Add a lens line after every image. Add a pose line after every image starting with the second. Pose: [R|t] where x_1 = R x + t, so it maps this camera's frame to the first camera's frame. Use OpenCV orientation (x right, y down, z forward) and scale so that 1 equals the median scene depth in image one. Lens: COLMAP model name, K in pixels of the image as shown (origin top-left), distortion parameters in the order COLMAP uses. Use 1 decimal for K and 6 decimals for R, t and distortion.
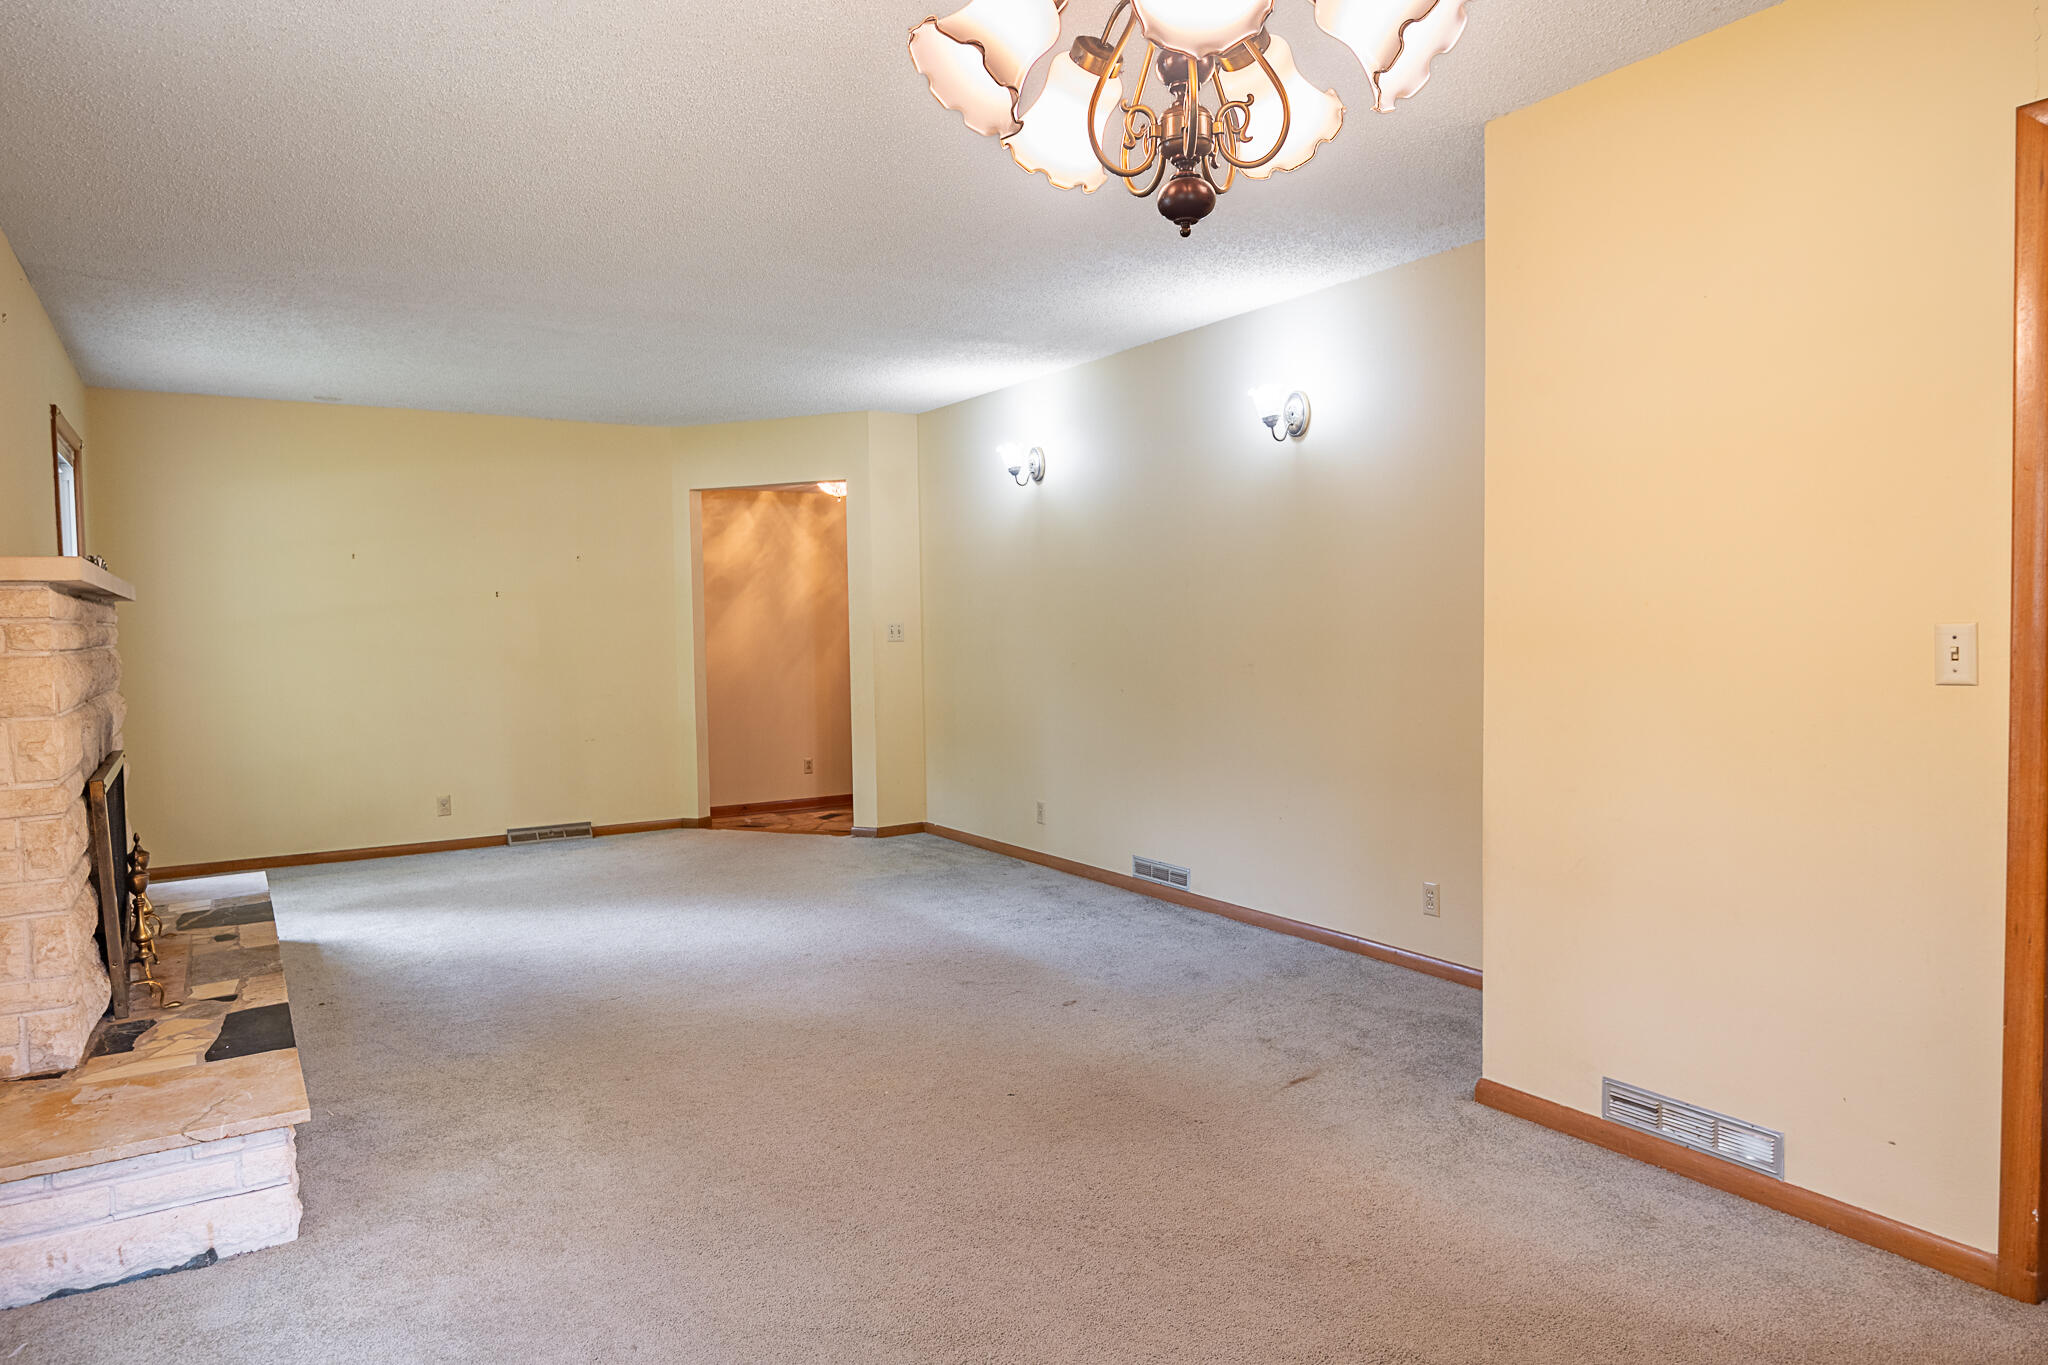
lens RADIAL K [[1272.9, 0, 1024.7], [0, 1272.9, 682.8], [0, 0, 1]] dist [-0.002164, 0.000893]
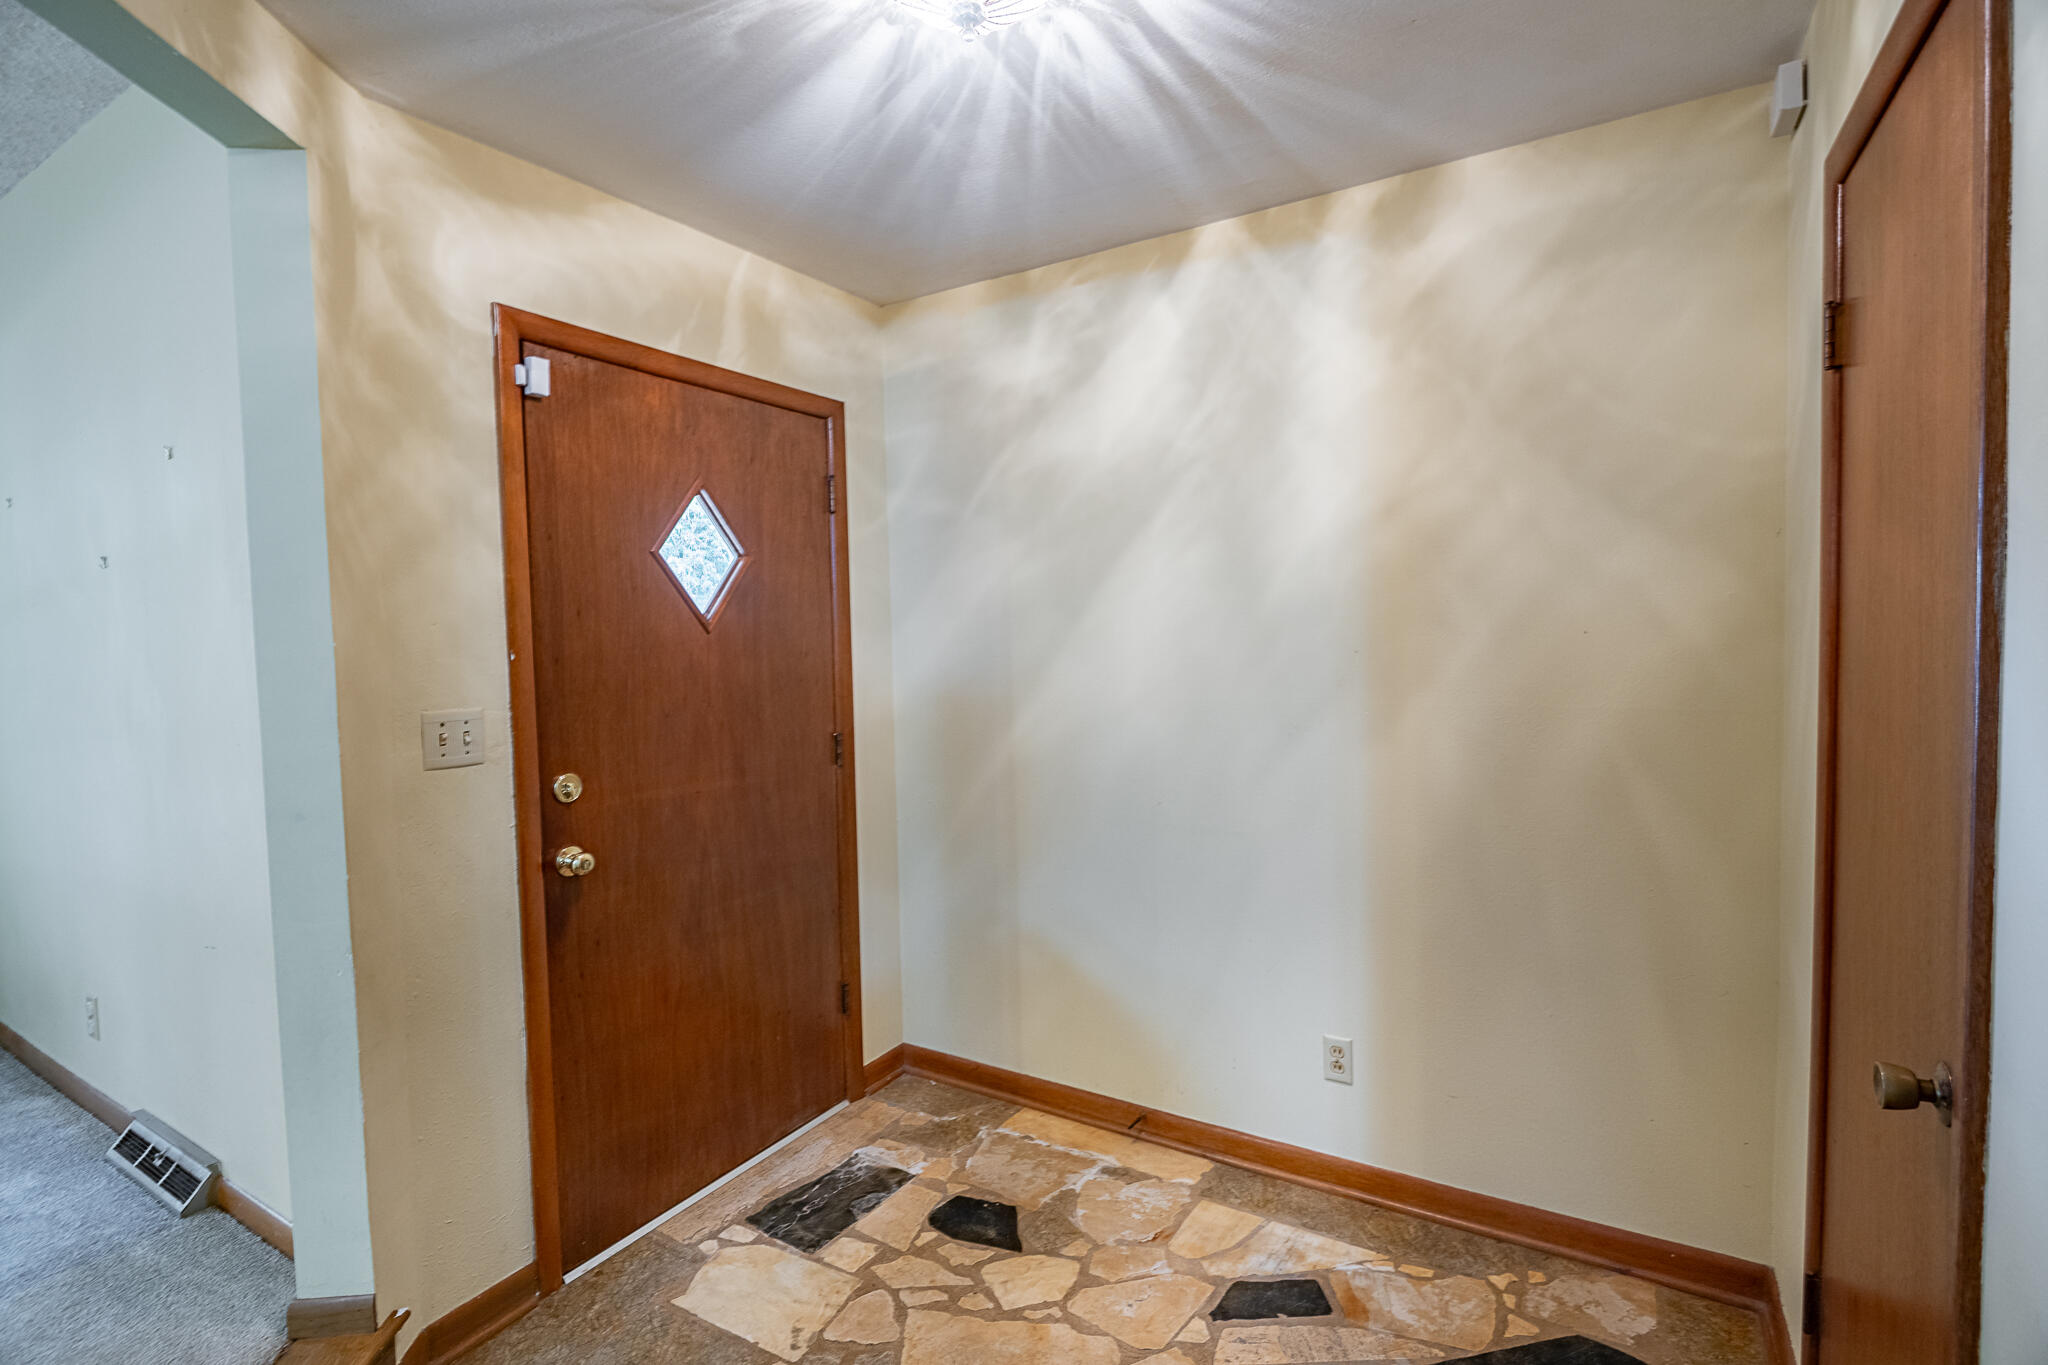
lens RADIAL K [[944.4, 0, 1025.1], [0, 944.4, 676.6], [0, 0, 1]] dist [0.000841, -0.004801]
pose [[0.927923, 0.014696, -0.372482, -0.155098], [-0.009482, 0.999830, 0.015827, -0.033581], [0.372651, -0.011155, 0.927904, 0.748260]]
